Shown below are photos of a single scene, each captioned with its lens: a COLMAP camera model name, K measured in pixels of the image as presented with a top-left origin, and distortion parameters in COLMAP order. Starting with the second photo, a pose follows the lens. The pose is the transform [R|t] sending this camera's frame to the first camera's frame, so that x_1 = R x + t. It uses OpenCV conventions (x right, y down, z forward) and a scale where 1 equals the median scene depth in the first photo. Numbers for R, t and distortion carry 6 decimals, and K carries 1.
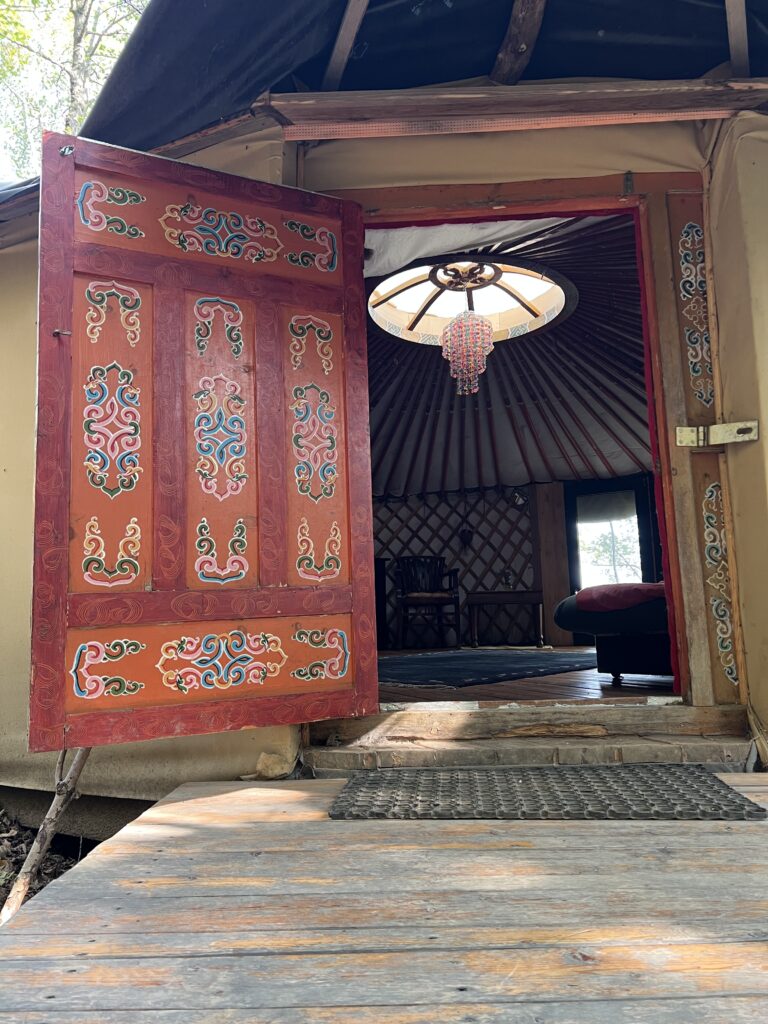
lens RADIAL K [[762.3, 0, 384.0], [0, 762.3, 512.0], [0, 0, 1]] dist [0.002349, -0.000323]
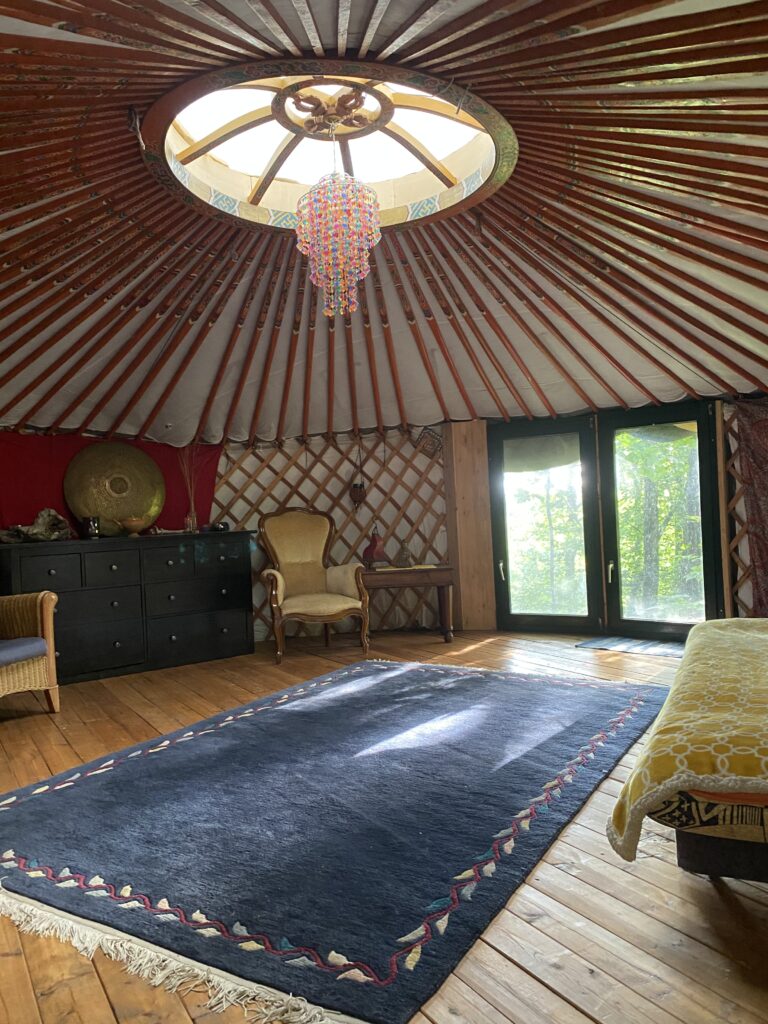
lens RADIAL K [[779.9, 0, 384.0], [0, 779.9, 512.0], [0, 0, 1]] dist [0.125594, -0.368542]
pose [[0.994608, -0.017200, 0.102267, 0.060497], [0.003835, 0.991575, 0.129476, -0.059530], [-0.103632, -0.128386, 0.986295, 0.267256]]
